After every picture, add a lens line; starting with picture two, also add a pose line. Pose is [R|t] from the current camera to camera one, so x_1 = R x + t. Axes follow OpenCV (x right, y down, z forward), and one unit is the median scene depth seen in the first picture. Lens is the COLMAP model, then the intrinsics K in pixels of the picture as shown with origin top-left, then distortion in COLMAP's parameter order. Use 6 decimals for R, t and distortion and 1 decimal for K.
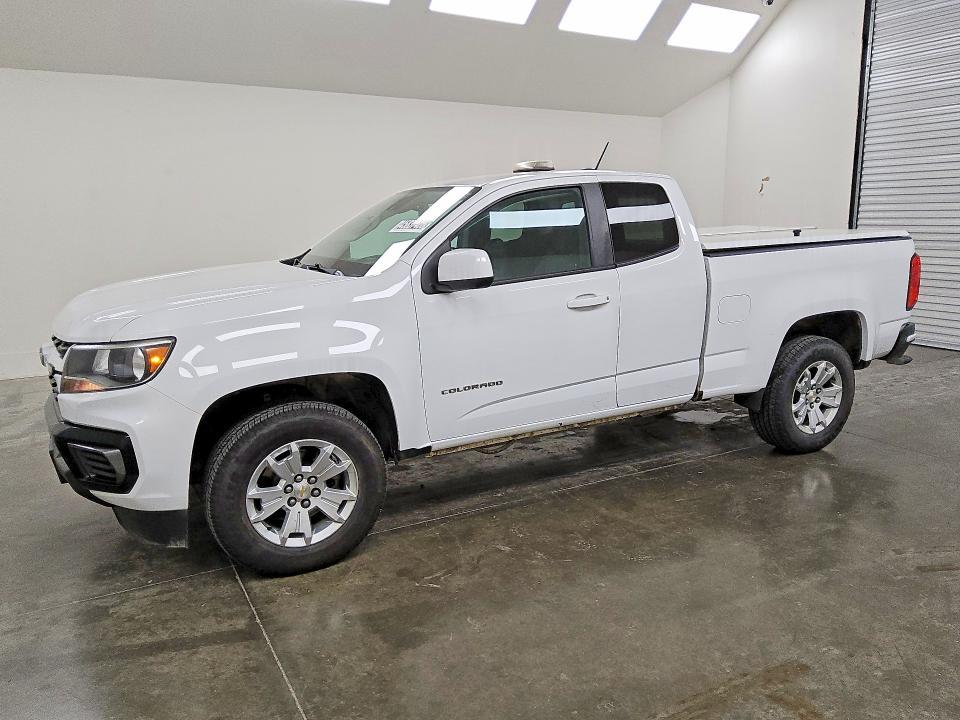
lens RADIAL K [[741.5, 0, 480.0], [0, 741.5, 360.0], [0, 0, 1]] dist [-0.035641, -0.001016]
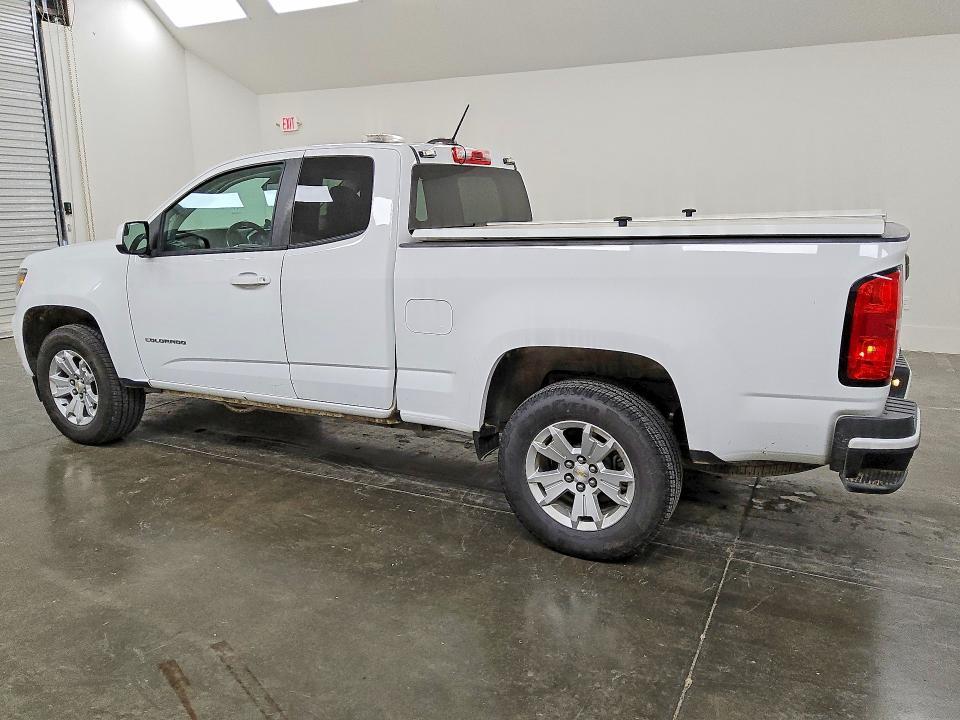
lens RADIAL K [[741.5, 0, 480.0], [0, 741.5, 360.0], [0, 0, 1]] dist [-0.035641, -0.001016]
pose [[0.573984, 0.186063, -0.797448, 1.045005], [-0.160475, 0.980519, 0.113271, -0.125509], [0.802989, 0.062955, 0.592660, 0.618468]]
